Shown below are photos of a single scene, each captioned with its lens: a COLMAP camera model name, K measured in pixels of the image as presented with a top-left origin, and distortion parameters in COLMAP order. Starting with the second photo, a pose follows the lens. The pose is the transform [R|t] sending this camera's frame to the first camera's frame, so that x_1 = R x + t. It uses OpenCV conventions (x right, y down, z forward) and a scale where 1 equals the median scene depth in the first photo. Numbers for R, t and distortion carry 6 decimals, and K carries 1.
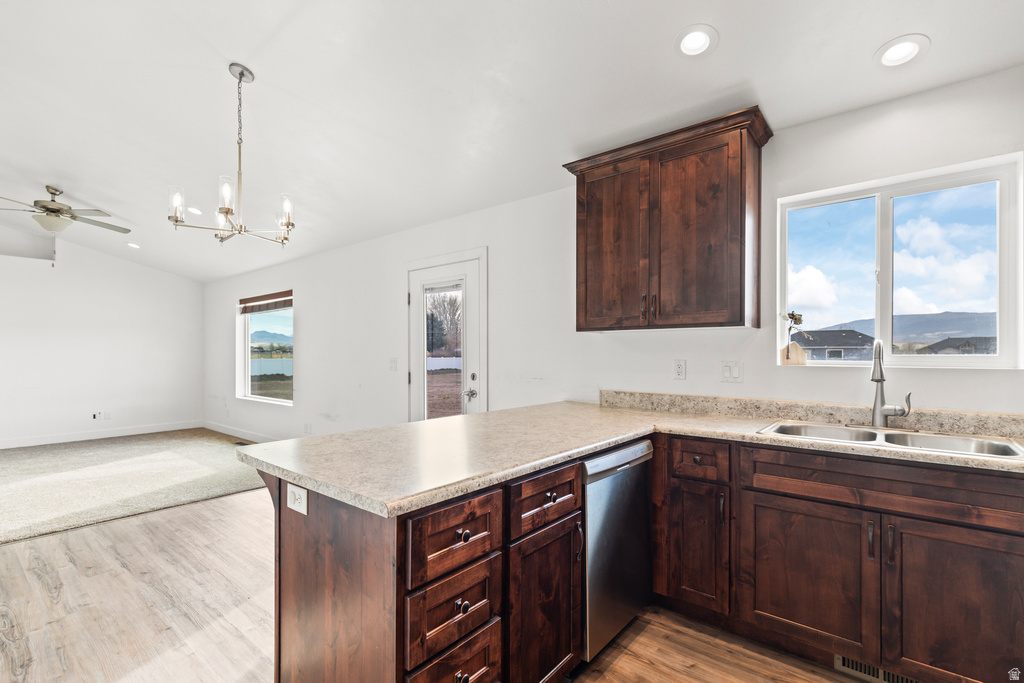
lens RADIAL K [[467.2, 0, 506.4], [0, 467.2, 355.3], [0, 0, 1]] dist [0.011058, -0.002263]
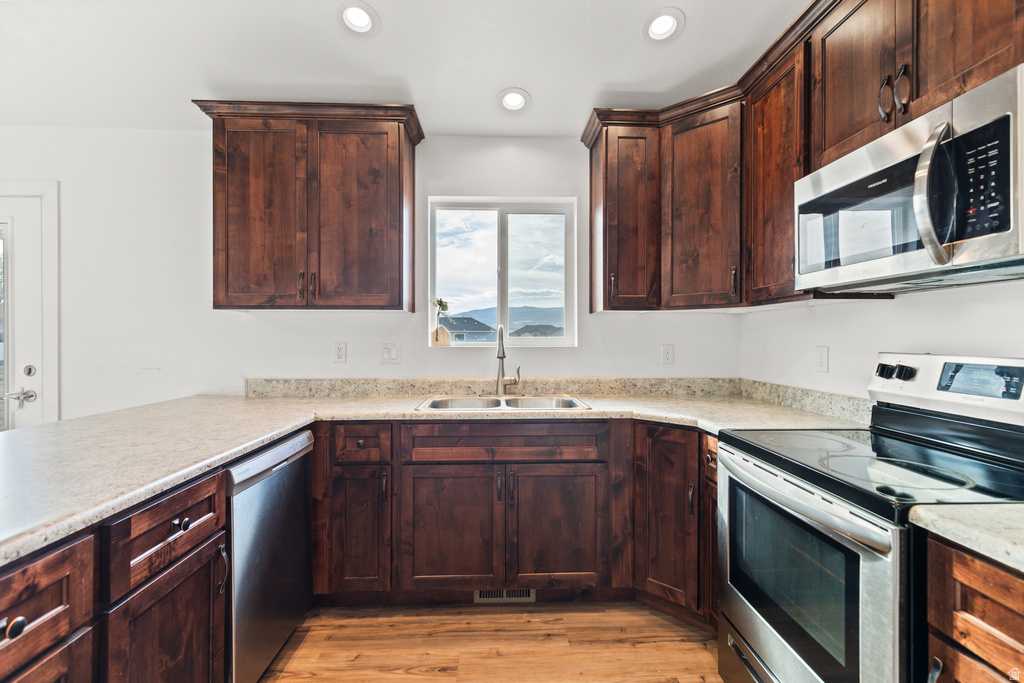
lens RADIAL K [[467.2, 0, 517.8], [0, 467.2, 336.8], [0, 0, 1]] dist [0.011058, -0.002263]
pose [[0.742566, -0.001170, 0.669772, -0.005849], [0.003255, 0.999993, -0.001862, 0.000967], [-0.669765, 0.003563, 0.742565, 0.043543]]
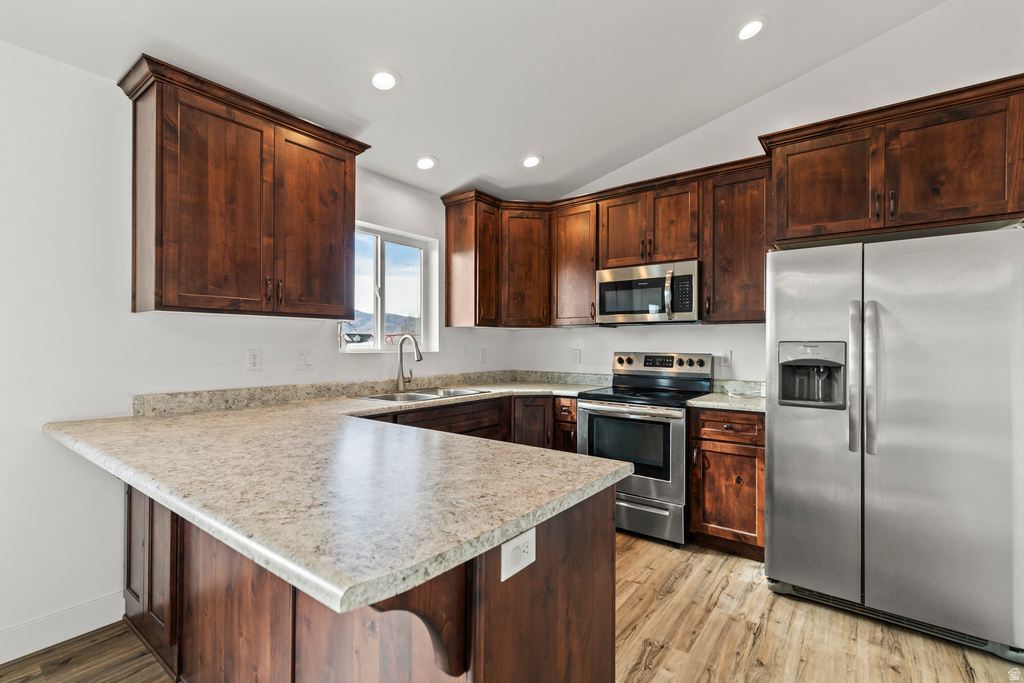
lens RADIAL K [[467.2, 0, 511.3], [0, 467.2, 342.9], [0, 0, 1]] dist [0.011058, -0.002263]
pose [[-0.040660, 0.003326, 0.999168, -0.707036], [0.000984, 0.999994, -0.003289, -0.000083], [-0.999173, 0.000849, -0.040663, 0.649349]]
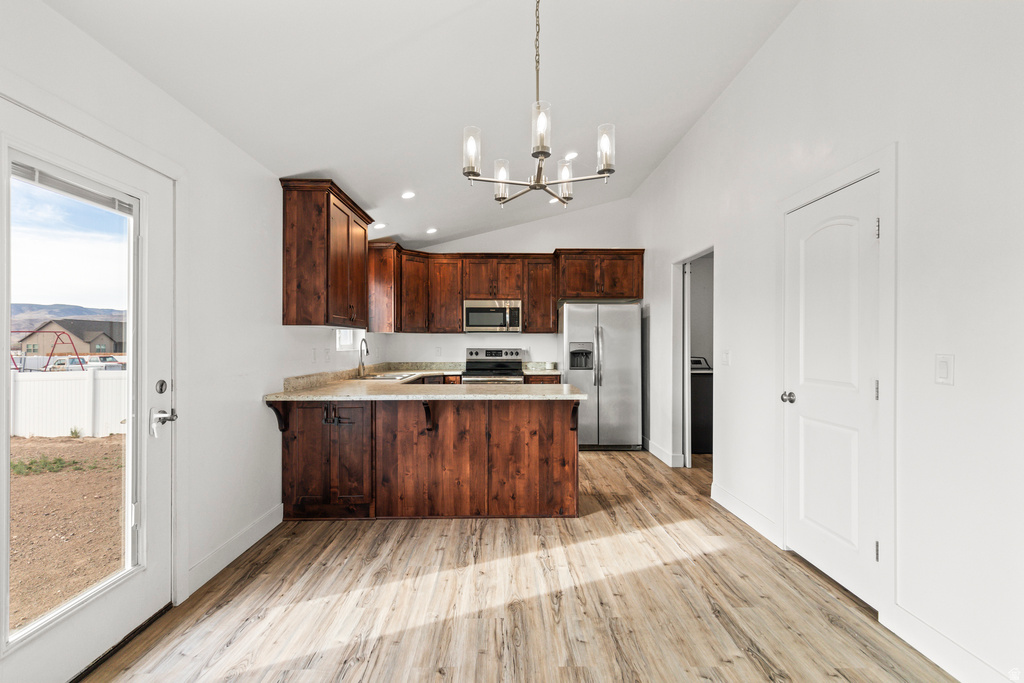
lens RADIAL K [[467.2, 0, 517.5], [0, 467.2, 340.8], [0, 0, 1]] dist [0.011058, -0.002263]
pose [[-0.659963, 0.004714, 0.751283, -1.320652], [0.004216, 0.999988, -0.002570, -0.009778], [-0.751286, 0.001471, -0.659975, 1.795751]]
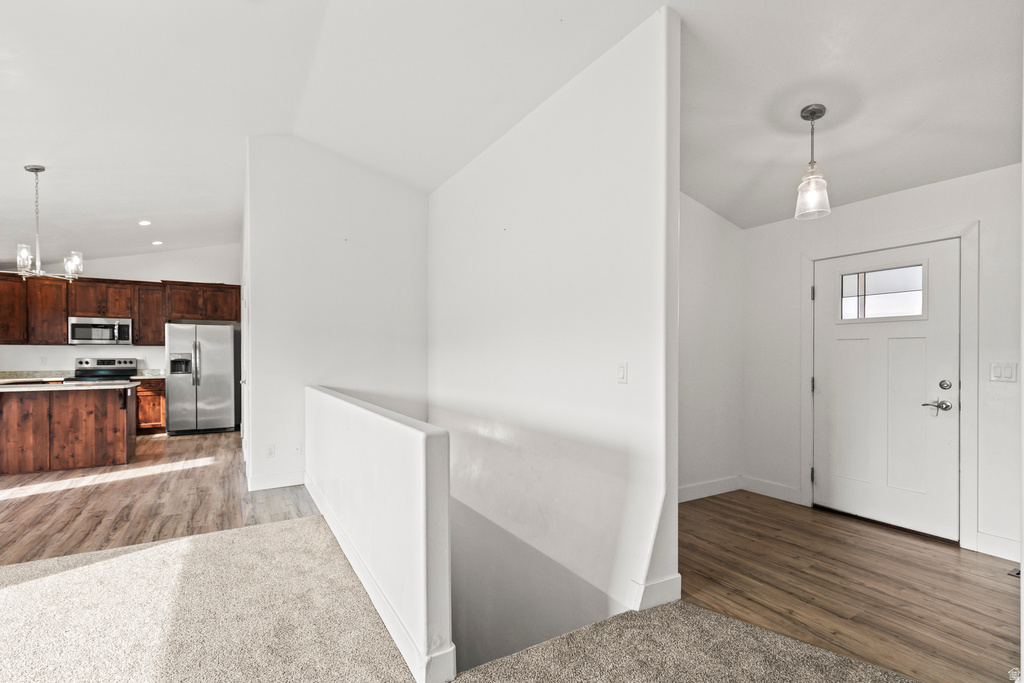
lens RADIAL K [[467.2, 0, 499.6], [0, 467.2, 366.2], [0, 0, 1]] dist [0.011058, -0.002263]
pose [[-0.937112, -0.011675, 0.348833, -2.885755], [-0.002751, 0.999656, 0.026068, -0.008552], [-0.349018, 0.023469, -0.936822, 2.210649]]
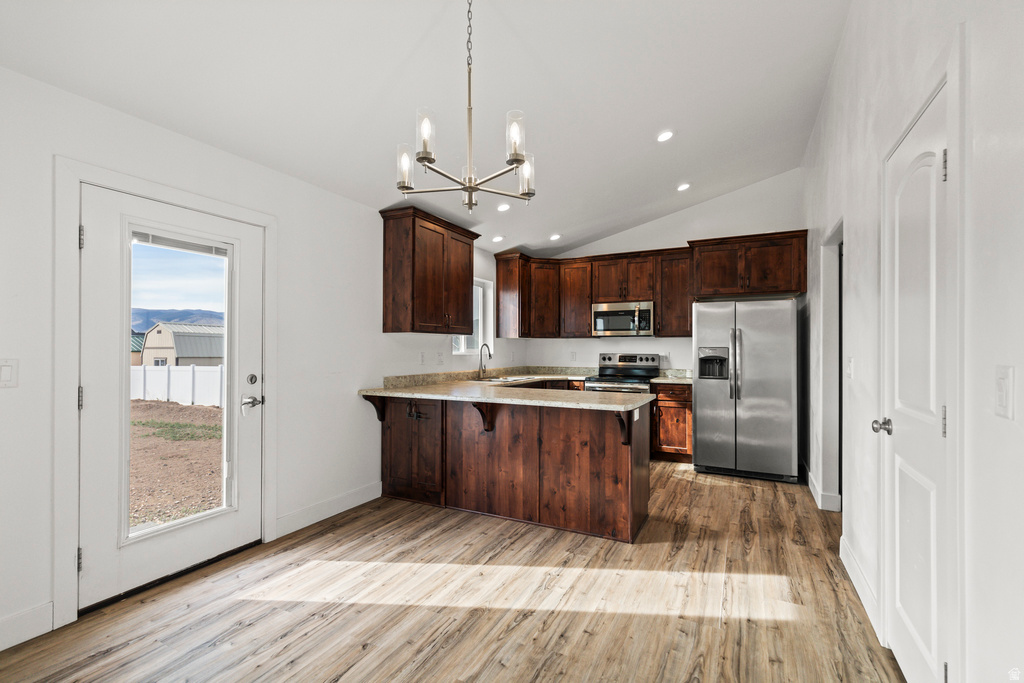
lens RADIAL K [[467.2, 0, 509.8], [0, 467.2, 343.3], [0, 0, 1]] dist [0.011058, -0.002263]
pose [[-0.217727, 0.010814, 0.975950, -1.552411], [0.003553, 0.999941, -0.010287, -0.005557], [-0.976003, 0.001228, -0.217752, 1.294344]]
